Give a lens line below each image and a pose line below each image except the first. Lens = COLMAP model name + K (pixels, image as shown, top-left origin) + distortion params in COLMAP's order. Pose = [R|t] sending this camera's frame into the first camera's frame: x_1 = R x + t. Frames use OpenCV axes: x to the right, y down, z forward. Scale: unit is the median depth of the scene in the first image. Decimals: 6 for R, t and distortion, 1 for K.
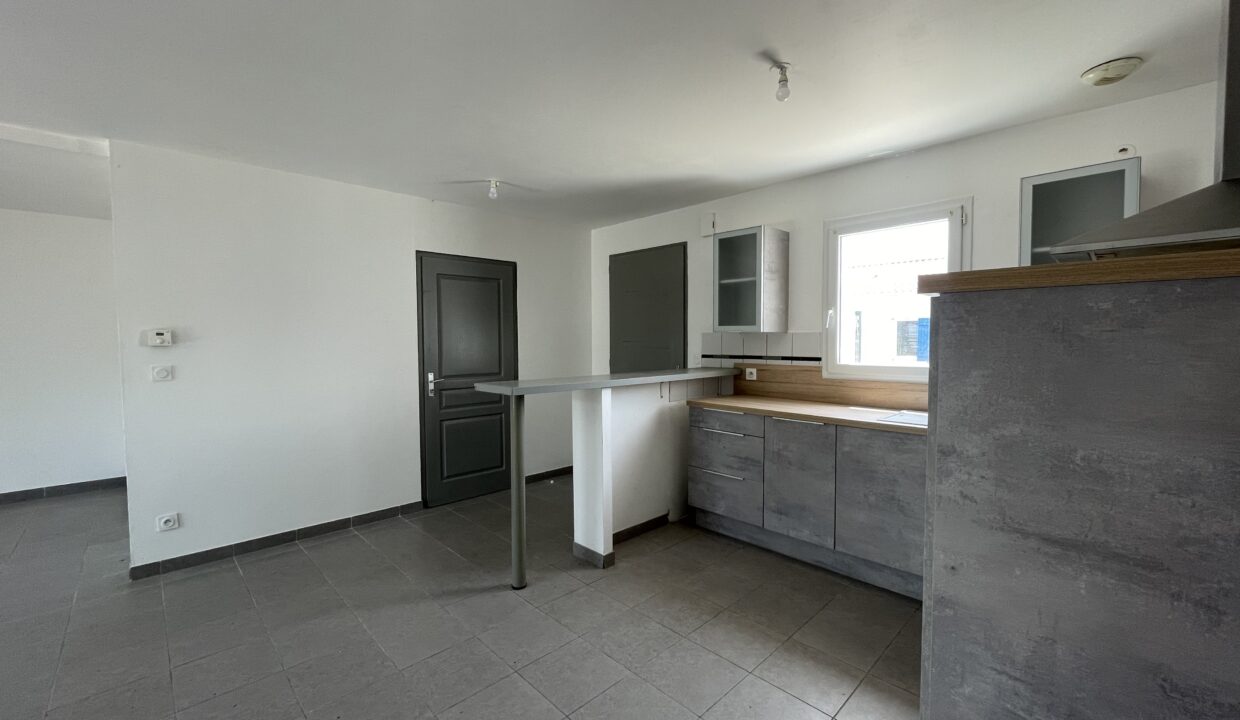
lens RADIAL K [[496.5, 0, 620.0], [0, 496.5, 360.0], [0, 0, 1]] dist [-0.001521, -0.000092]
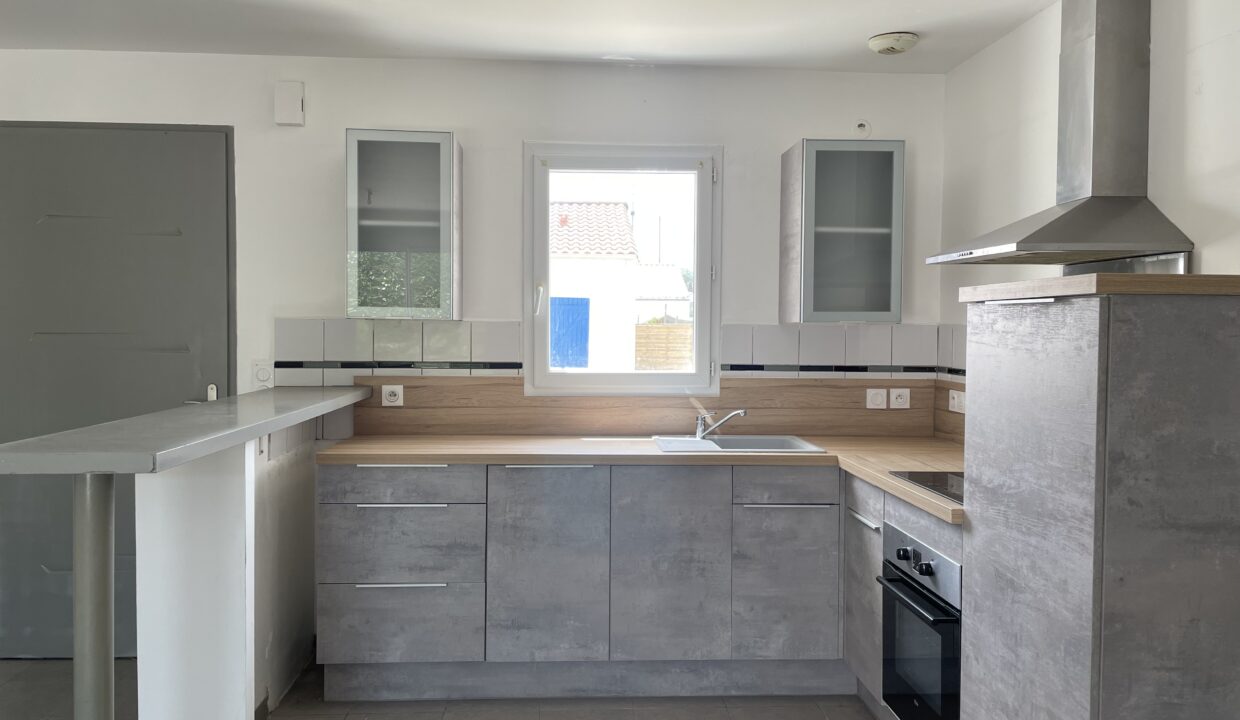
lens RADIAL K [[932.6, 0, 620.0], [0, 932.6, 360.0], [0, 0, 1]] dist [0.087404, -0.101779]
pose [[0.649814, -0.016178, 0.759921, -0.437266], [0.021162, 0.999771, 0.003189, -0.010556], [-0.759799, 0.014009, 0.650007, 0.172831]]
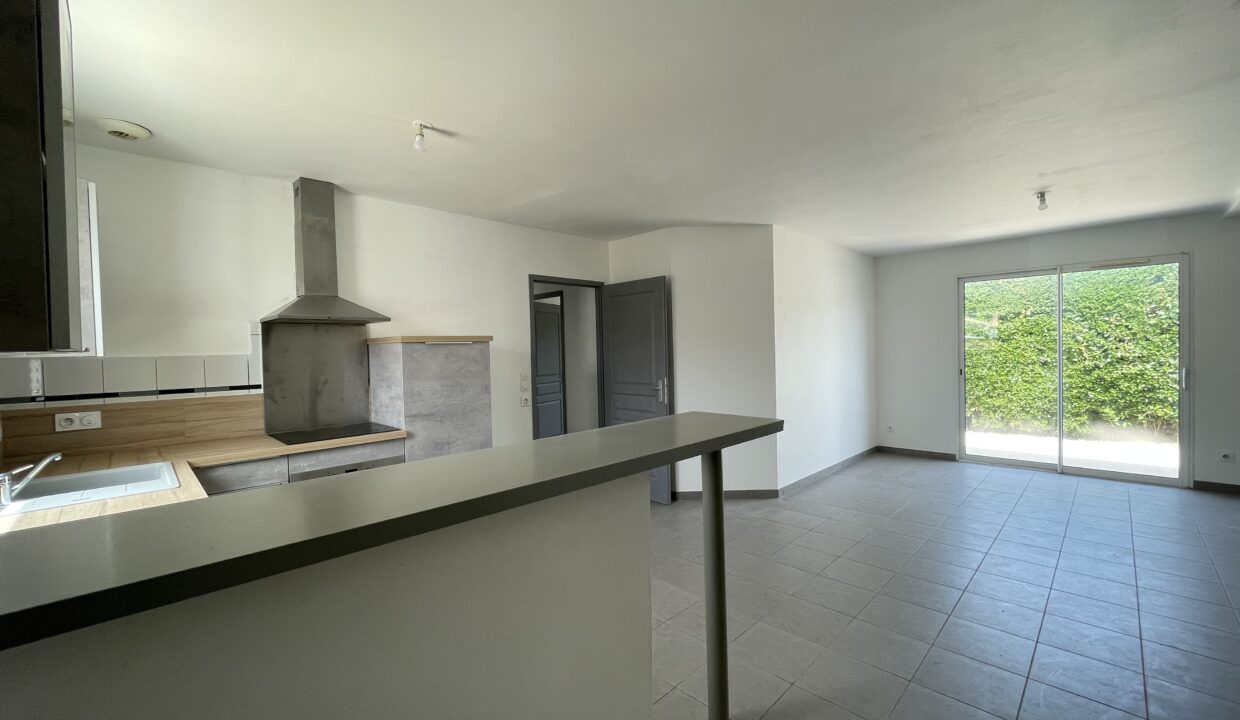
lens RADIAL K [[496.5, 0, 620.0], [0, 496.5, 360.0], [0, 0, 1]] dist [-0.001521, -0.000092]
pose [[-0.999473, 0.028718, -0.015135, -0.066493], [0.027613, 0.997252, 0.068744, -0.070911], [0.017068, 0.068290, -0.997520, 1.438708]]
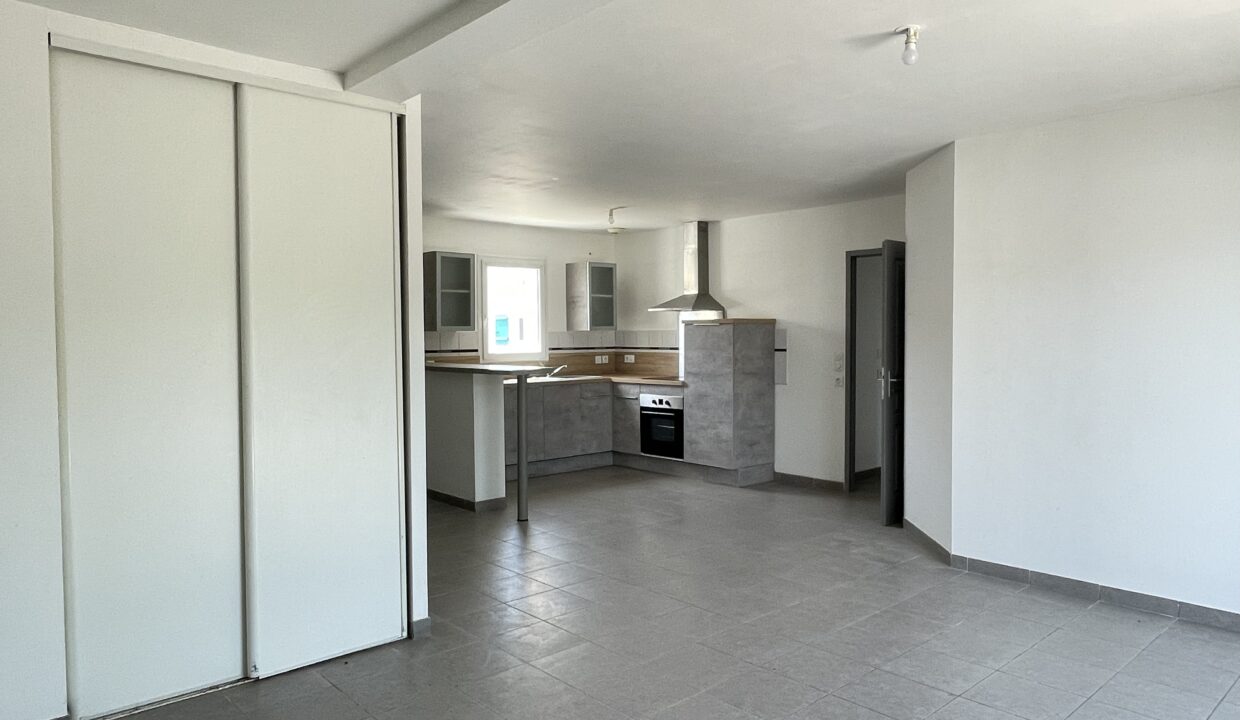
lens RADIAL K [[793.9, 0, 620.0], [0, 793.9, 360.0], [0, 0, 1]] dist [0.000624, -0.000009]
pose [[0.038045, -0.028496, 0.998870, -2.046742], [0.051876, 0.998302, 0.026504, -0.015159], [-0.997929, 0.050809, 0.039459, 0.562069]]
